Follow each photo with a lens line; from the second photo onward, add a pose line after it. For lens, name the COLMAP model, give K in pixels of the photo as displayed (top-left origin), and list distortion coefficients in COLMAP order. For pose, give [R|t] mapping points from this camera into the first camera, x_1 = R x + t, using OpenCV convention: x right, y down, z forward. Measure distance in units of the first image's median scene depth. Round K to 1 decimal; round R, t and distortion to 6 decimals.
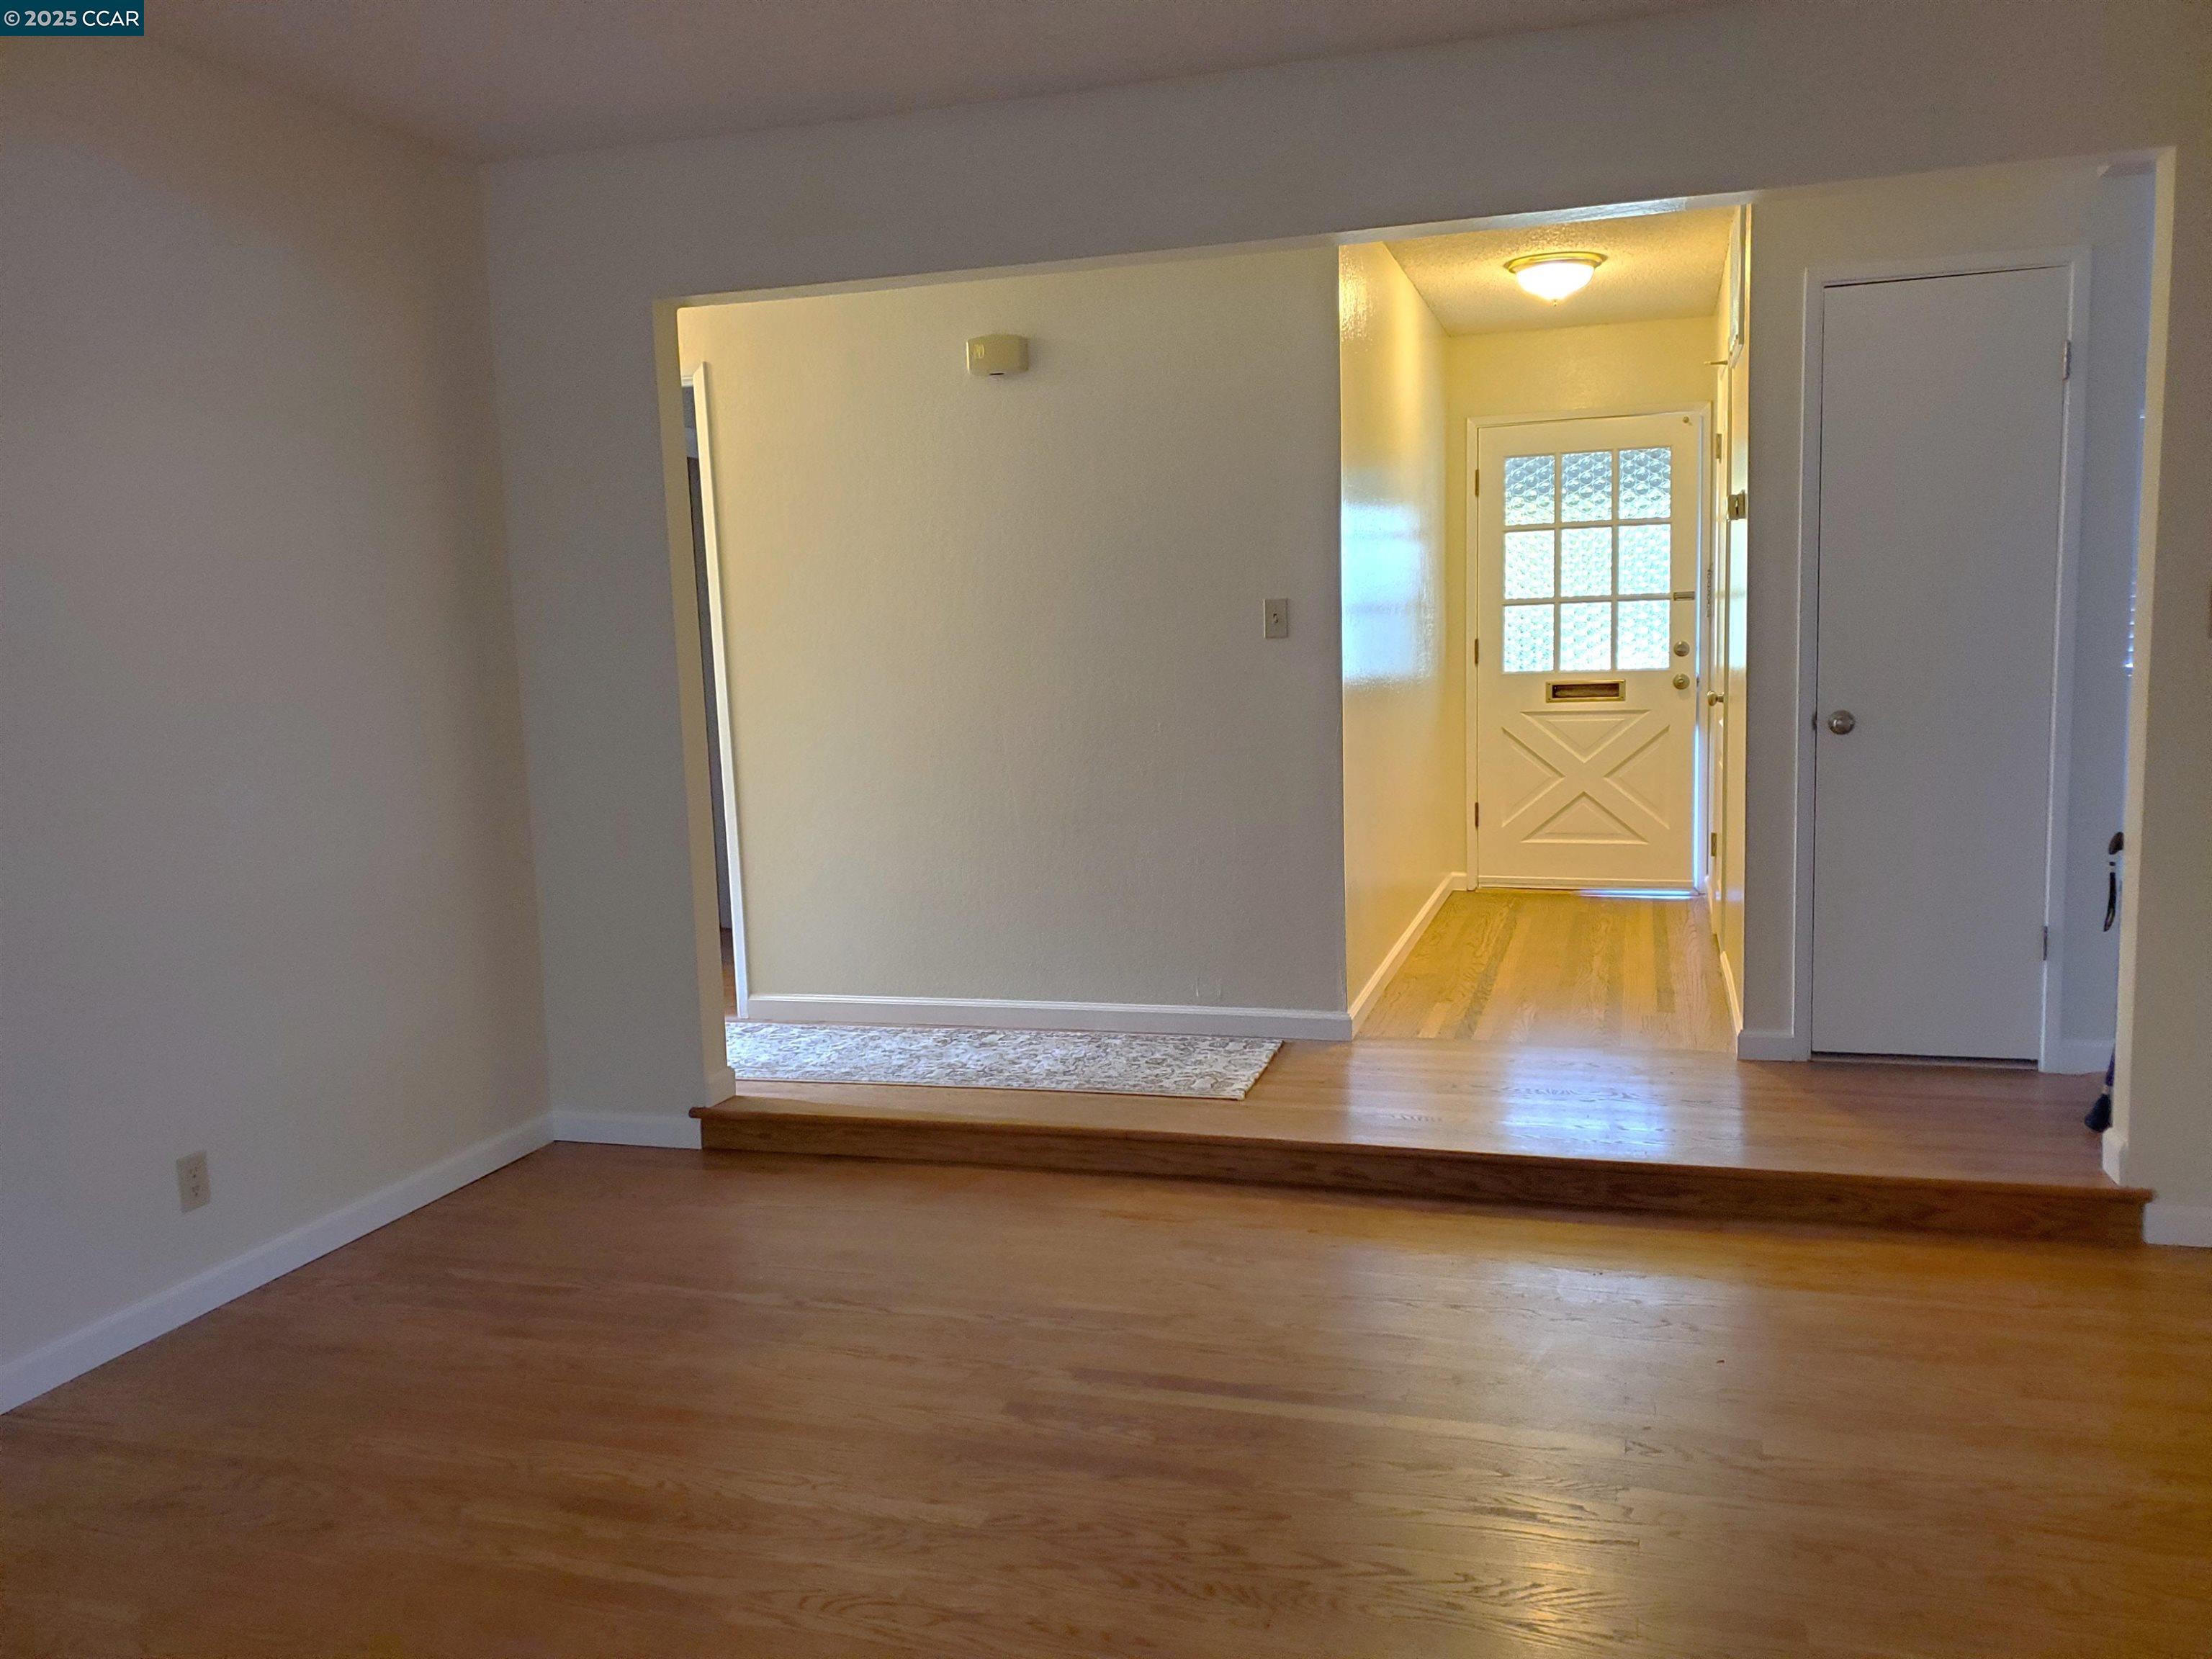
lens RADIAL K [[1707.1, 0, 1106.0], [0, 1707.1, 829.5], [0, 0, 1]] dist [0.007151, 0.004342]
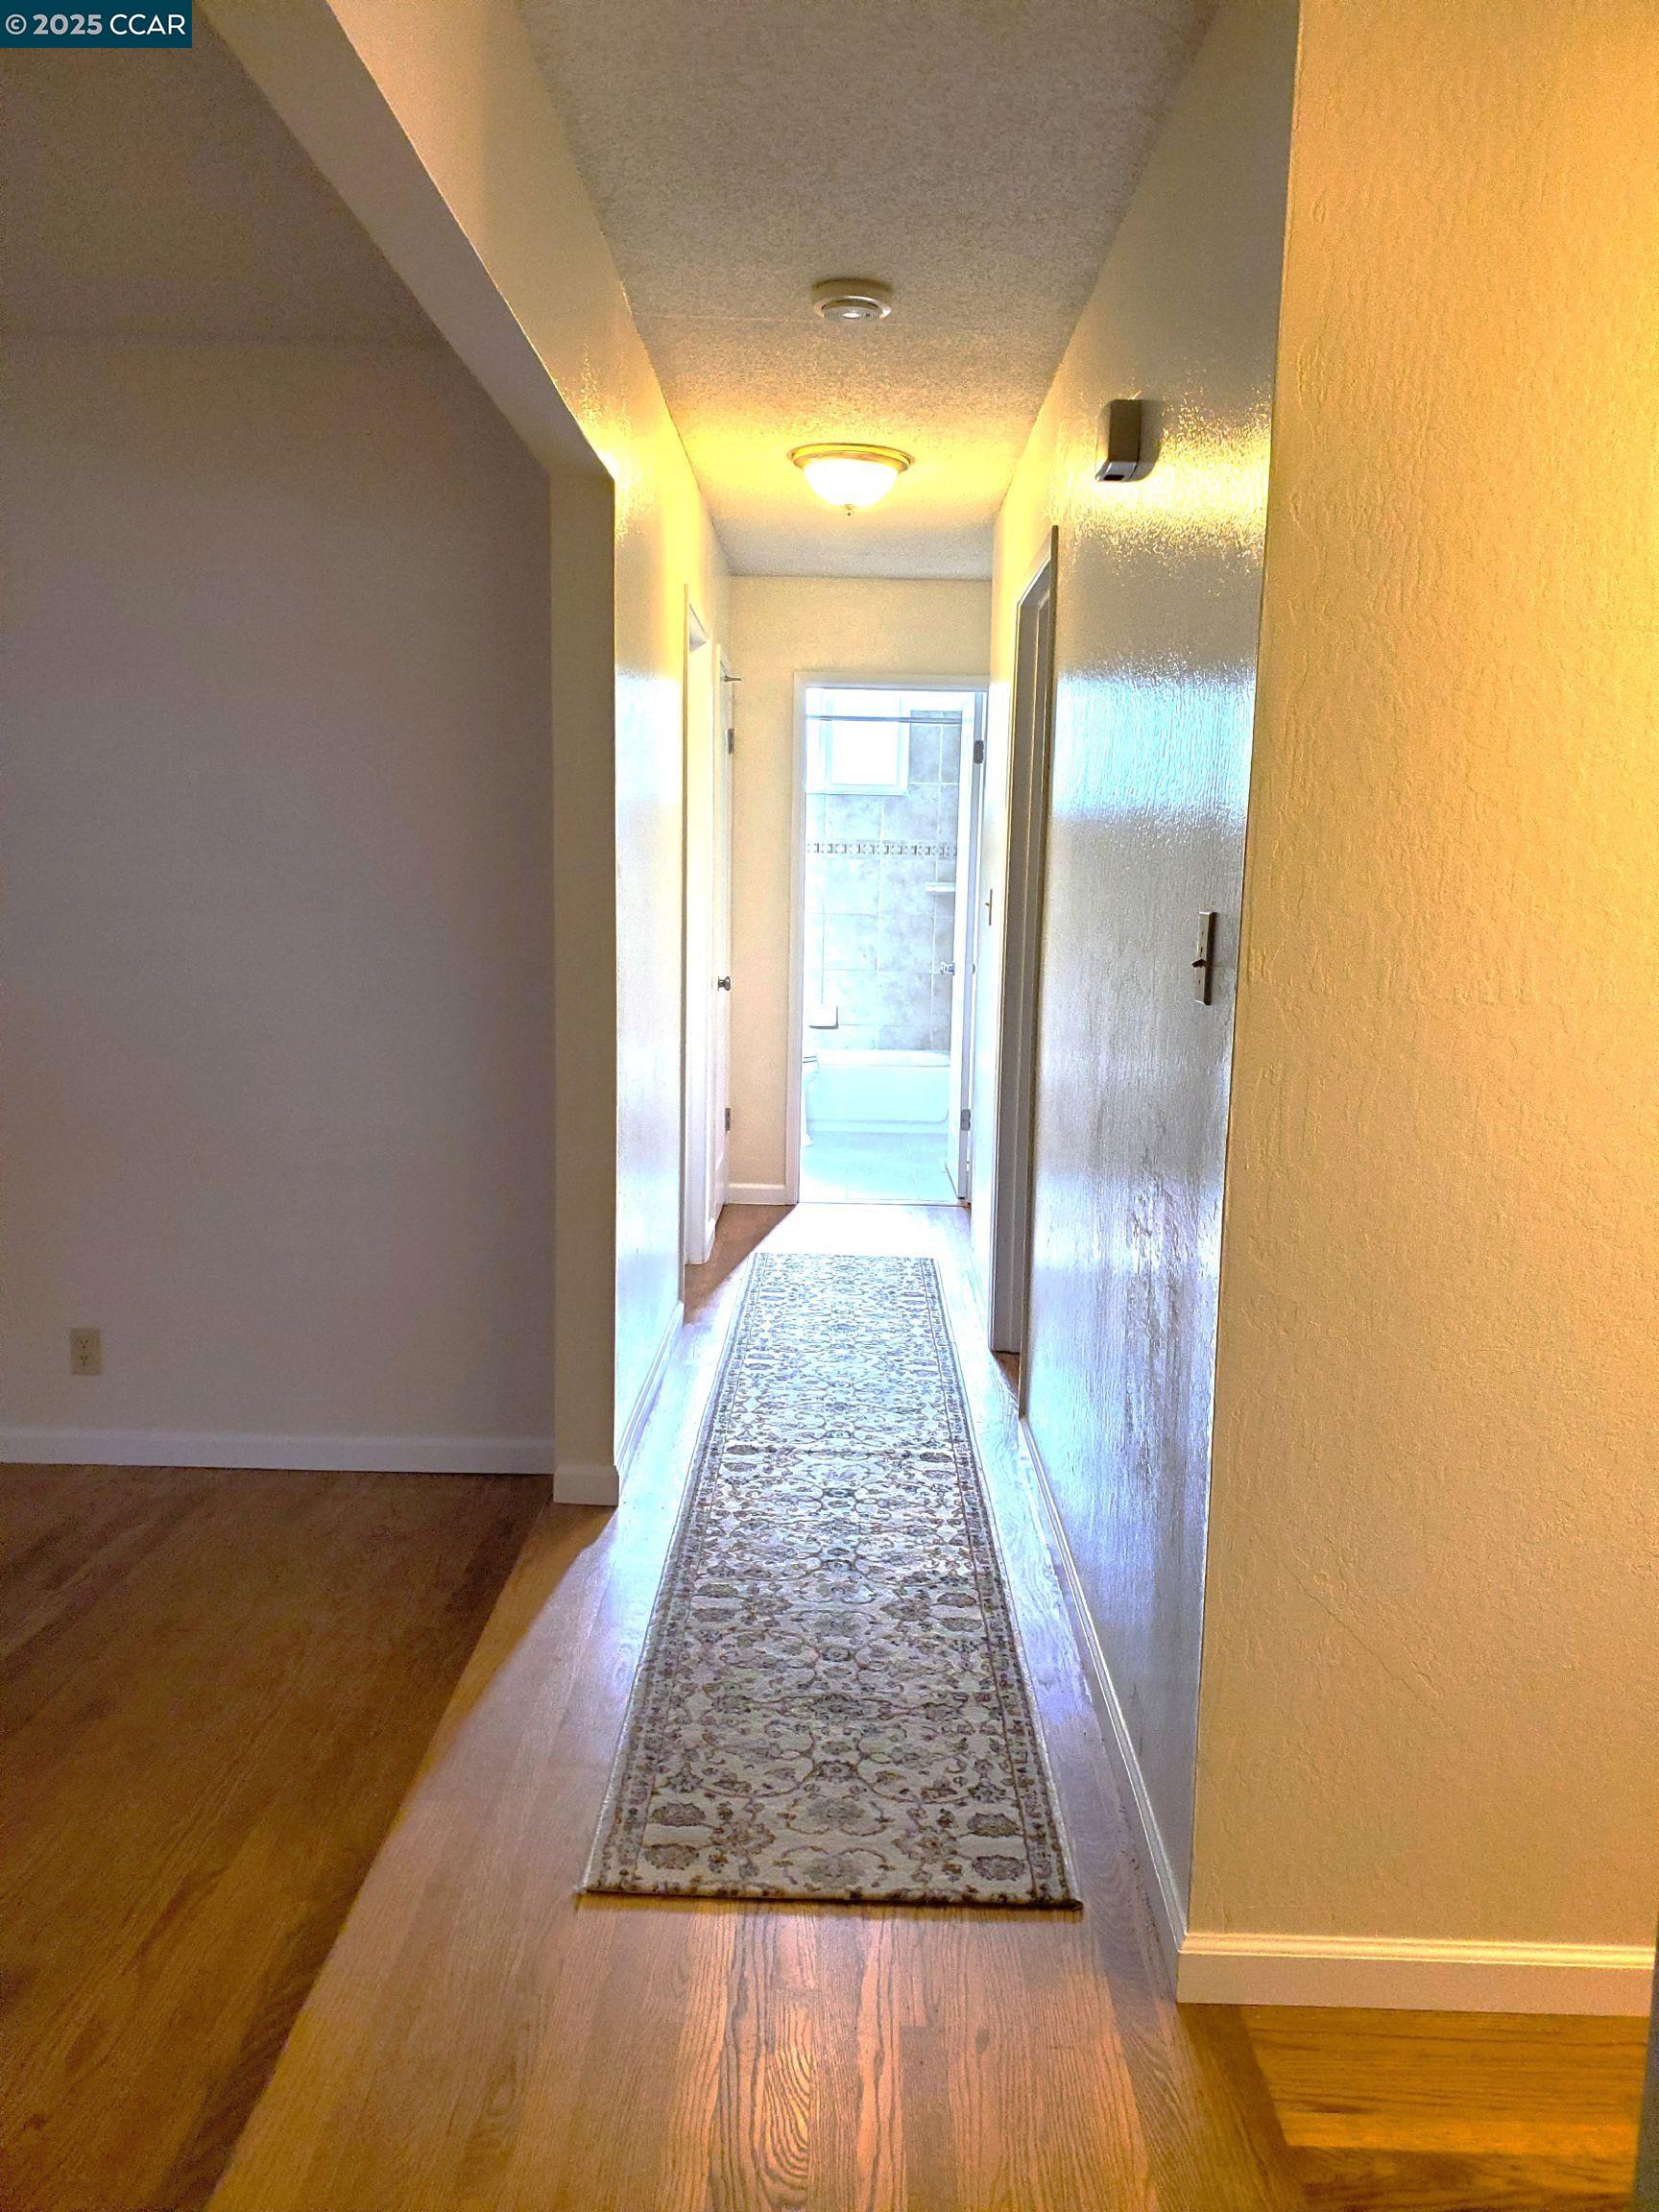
lens RADIAL K [[1707.1, 0, 829.5], [0, 1707.1, 1106.0], [0, 0, 1]] dist [0.007151, 0.004342]
pose [[0.274969, 0.171128, -0.946101, 0.548432], [-0.142586, 0.980409, 0.135893, -0.151865], [0.950821, 0.097535, 0.293983, 0.918028]]
